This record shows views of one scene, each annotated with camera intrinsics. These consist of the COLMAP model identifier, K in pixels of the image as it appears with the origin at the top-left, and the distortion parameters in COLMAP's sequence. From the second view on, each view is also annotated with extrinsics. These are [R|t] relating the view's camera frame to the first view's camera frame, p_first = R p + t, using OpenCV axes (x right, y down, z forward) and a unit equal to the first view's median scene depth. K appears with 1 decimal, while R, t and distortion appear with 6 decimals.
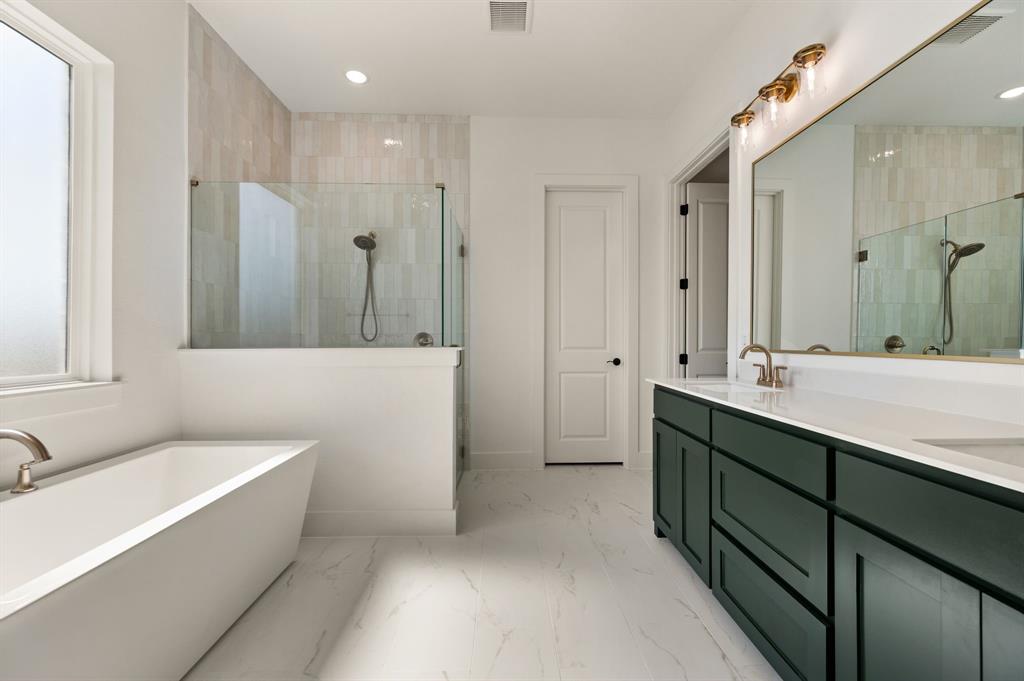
lens RADIAL K [[406.4, 0, 515.0], [0, 406.4, 335.6], [0, 0, 1]] dist [0.000391, -0.000015]
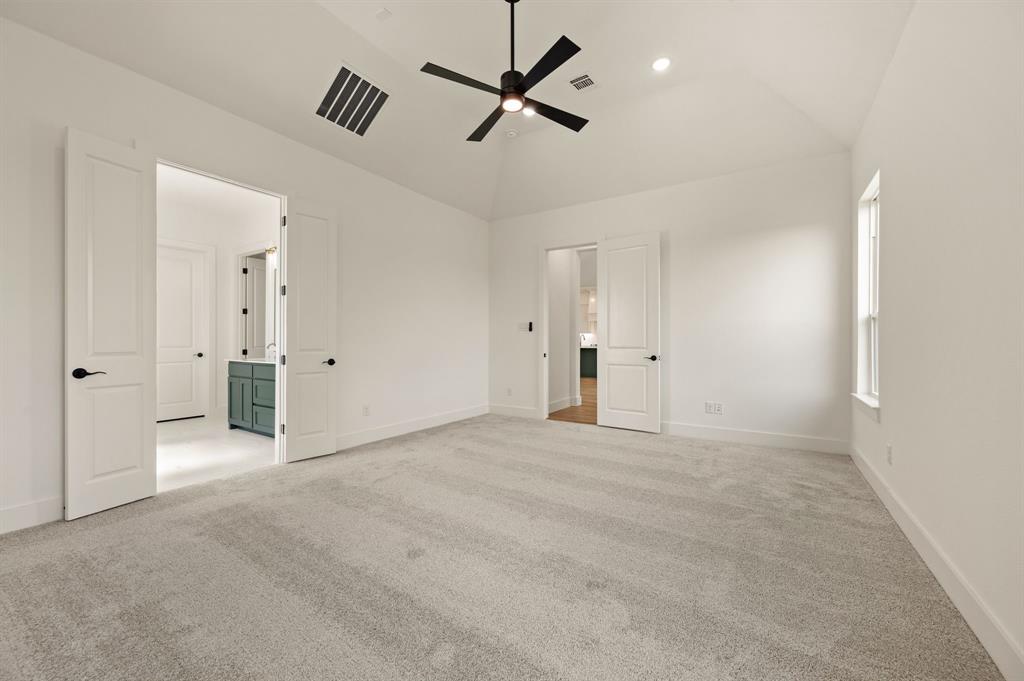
lens RADIAL K [[406.4, 0, 515.0], [0, 406.4, 335.6], [0, 0, 1]] dist [0.000391, -0.000015]
pose [[0.568920, 0.001770, 0.822391, -0.411247], [0.001195, 0.999995, -0.002979, -0.008924], [-0.822392, 0.002678, 0.568915, -1.075175]]
